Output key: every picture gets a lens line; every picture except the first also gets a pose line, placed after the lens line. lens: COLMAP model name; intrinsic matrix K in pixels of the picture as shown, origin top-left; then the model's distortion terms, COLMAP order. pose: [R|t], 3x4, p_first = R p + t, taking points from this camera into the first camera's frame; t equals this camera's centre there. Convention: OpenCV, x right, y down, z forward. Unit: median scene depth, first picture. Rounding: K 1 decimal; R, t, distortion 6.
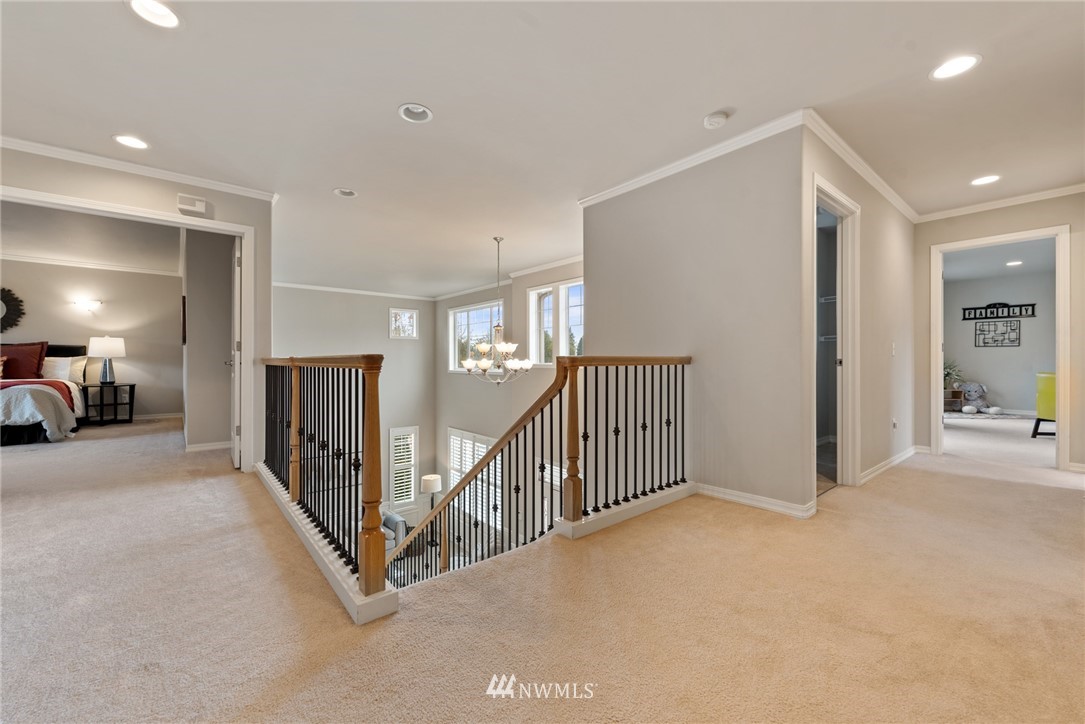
lens RADIAL K [[460.8, 0, 548.7], [0, 460.8, 368.5], [0, 0, 1]] dist [0.009065, -0.000306]
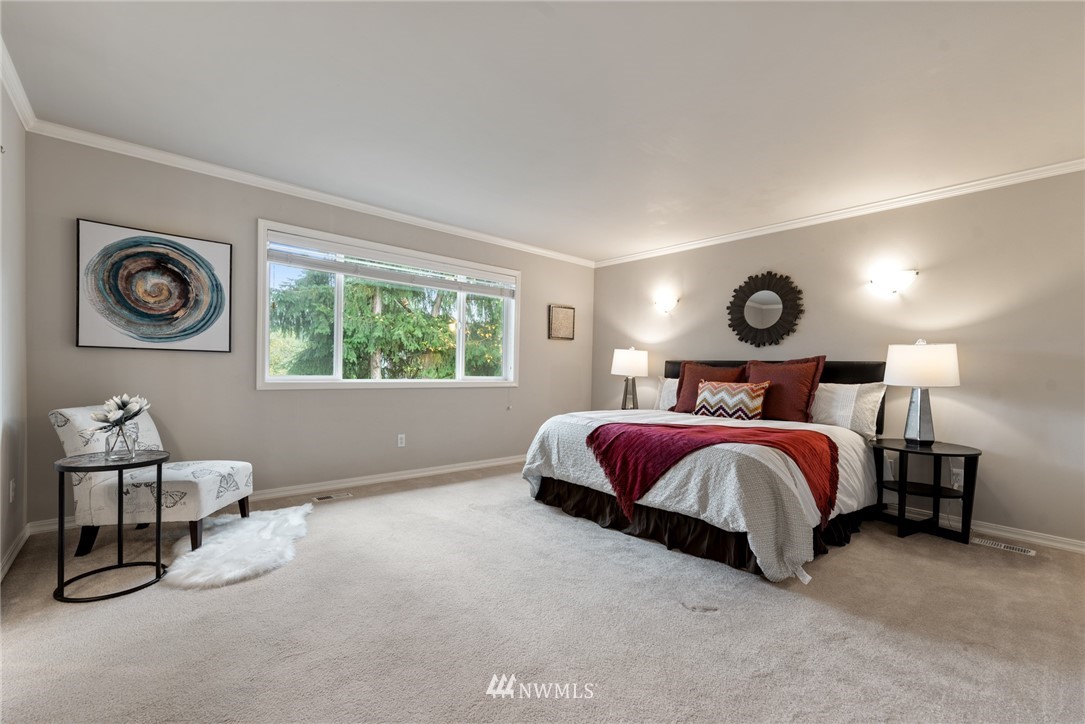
lens RADIAL K [[460.8, 0, 548.7], [0, 460.8, 368.5], [0, 0, 1]] dist [0.009065, -0.000306]
pose [[0.058160, -0.000091, -0.998307, -0.535757], [-0.039155, 0.999230, -0.002372, -0.027929], [0.997539, 0.039227, 0.058111, 0.632697]]
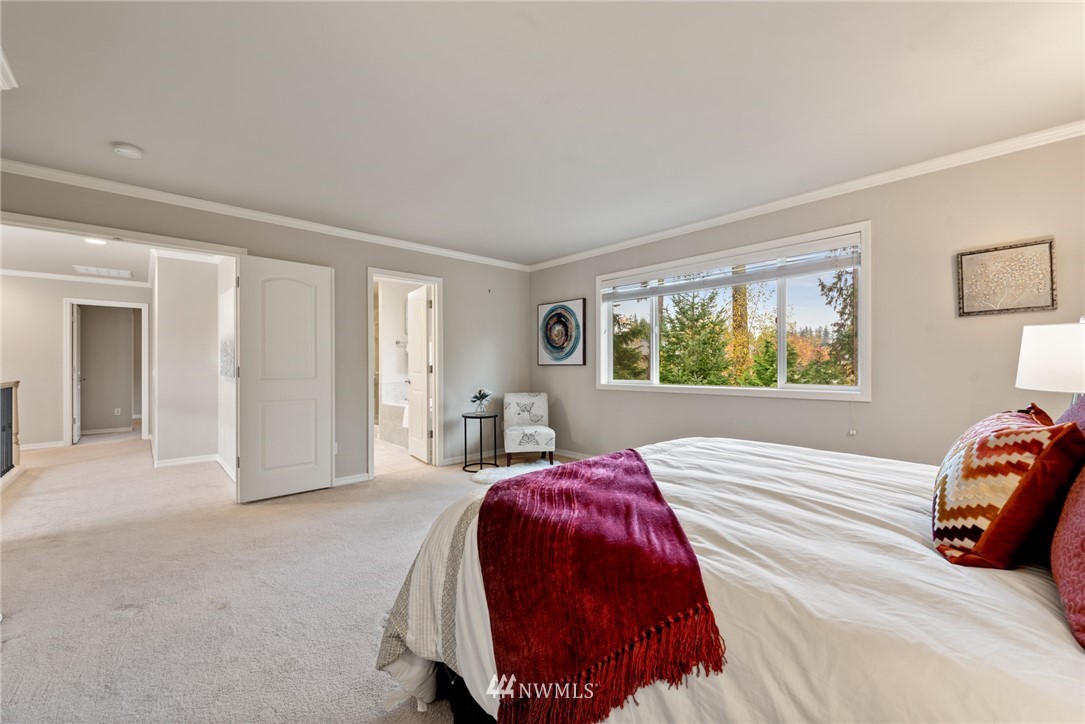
lens RADIAL K [[447.4, 0, 542.5], [0, 447.4, 366.2], [0, 0, 1]] dist [0.000569, -0.000024]
pose [[-0.998763, 0.005175, -0.049463, -0.931538], [0.004239, 0.999810, 0.019007, -0.045363], [0.049552, 0.018774, -0.998595, 1.079501]]
